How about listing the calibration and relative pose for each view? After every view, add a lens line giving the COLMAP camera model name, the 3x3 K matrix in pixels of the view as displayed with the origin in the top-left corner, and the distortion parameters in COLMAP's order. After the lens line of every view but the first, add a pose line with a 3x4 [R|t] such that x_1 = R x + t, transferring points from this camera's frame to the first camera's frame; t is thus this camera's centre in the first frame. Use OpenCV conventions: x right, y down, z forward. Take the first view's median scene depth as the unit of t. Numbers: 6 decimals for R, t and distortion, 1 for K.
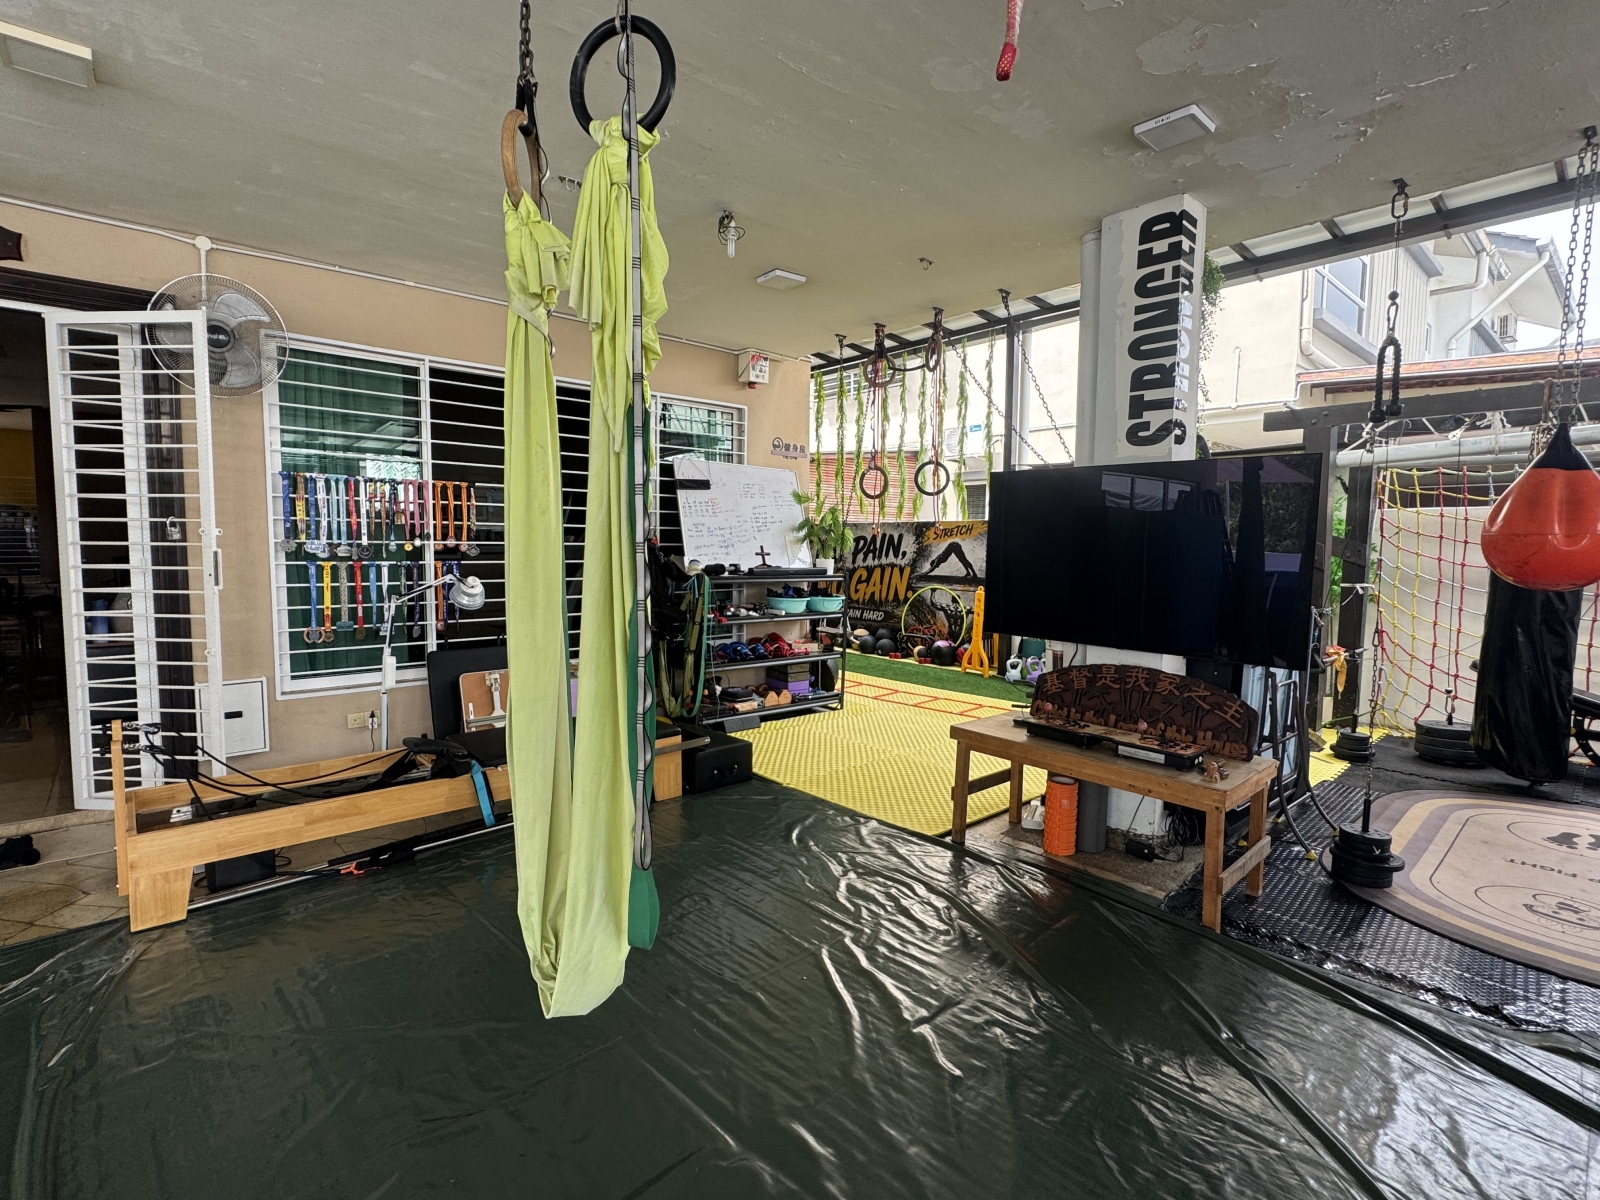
lens RADIAL K [[762.7, 0, 800.8], [0, 762.7, 592.4], [0, 0, 1]] dist [0.000857, 0.000590]
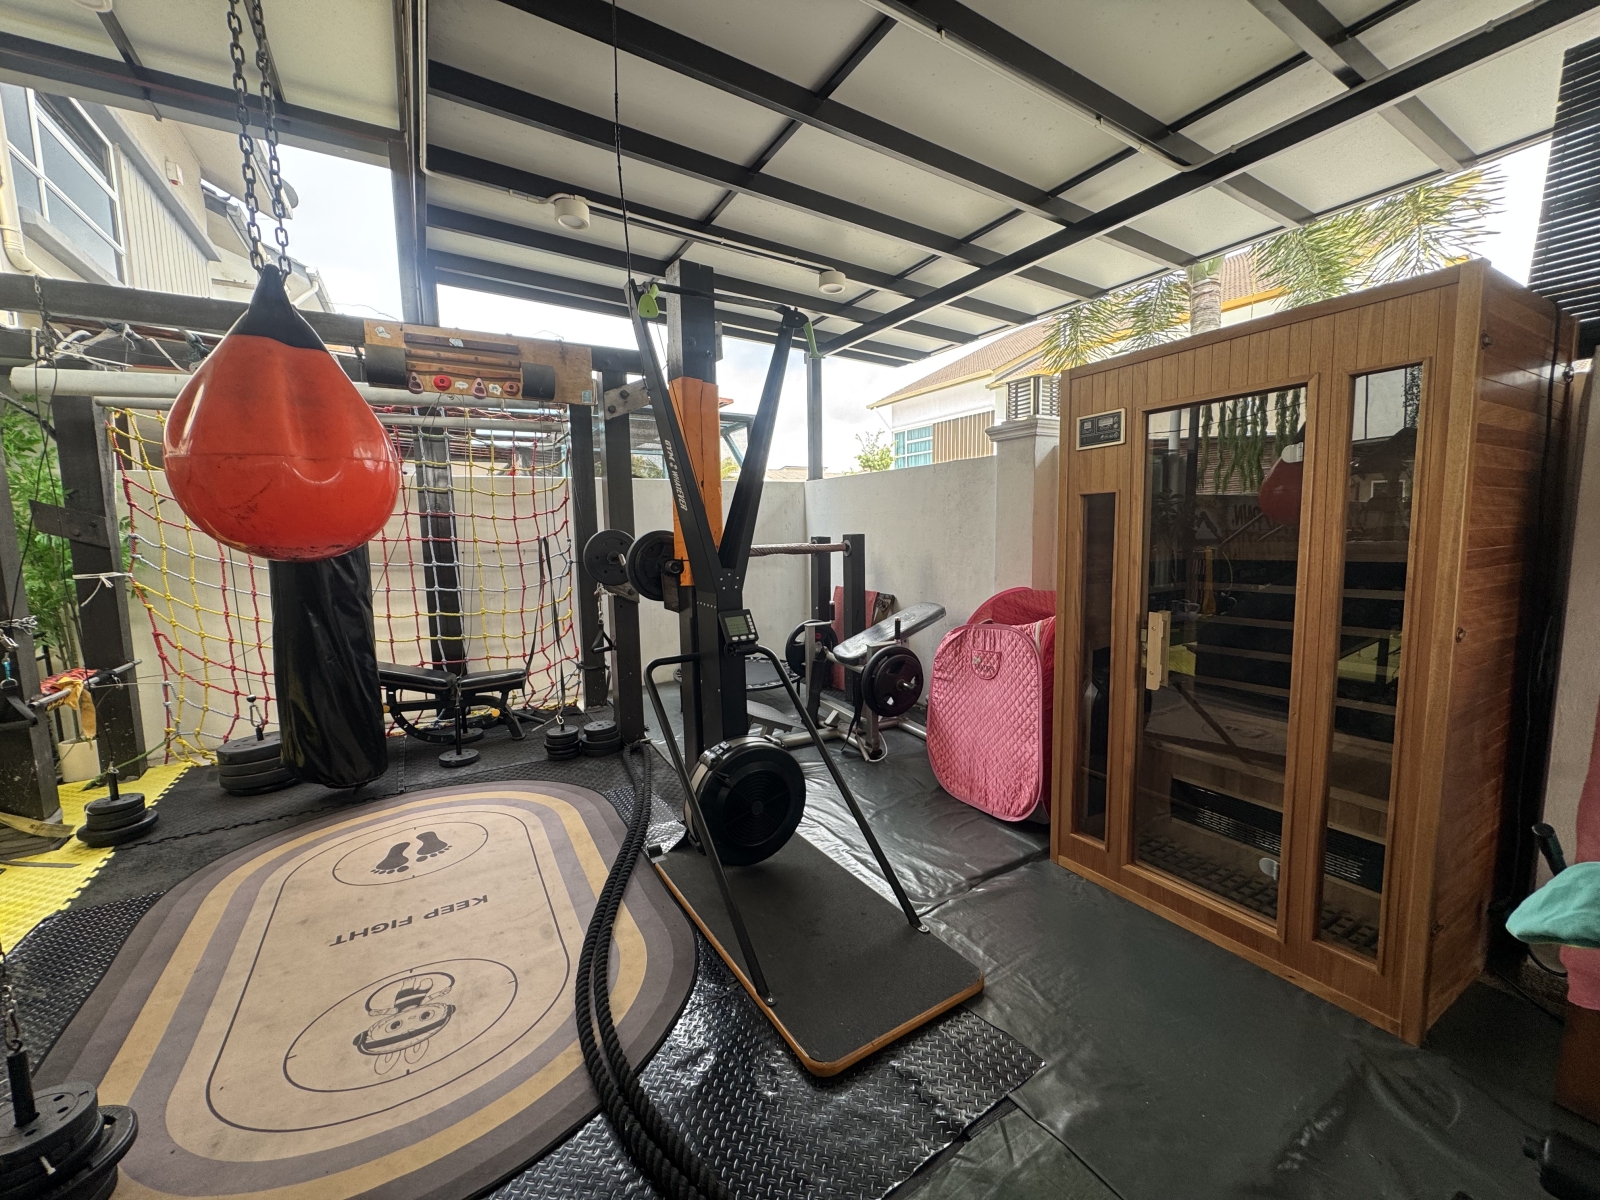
lens RADIAL K [[638.5, 0, 800.0], [0, 638.5, 600.0], [0, 0, 1]] dist [-0.002739, 0.000090]
pose [[0.196998, -0.121549, 0.972840, 0.400252], [0.085726, 0.990620, 0.106411, 0.007274], [-0.976649, 0.062435, 0.205570, 0.366843]]
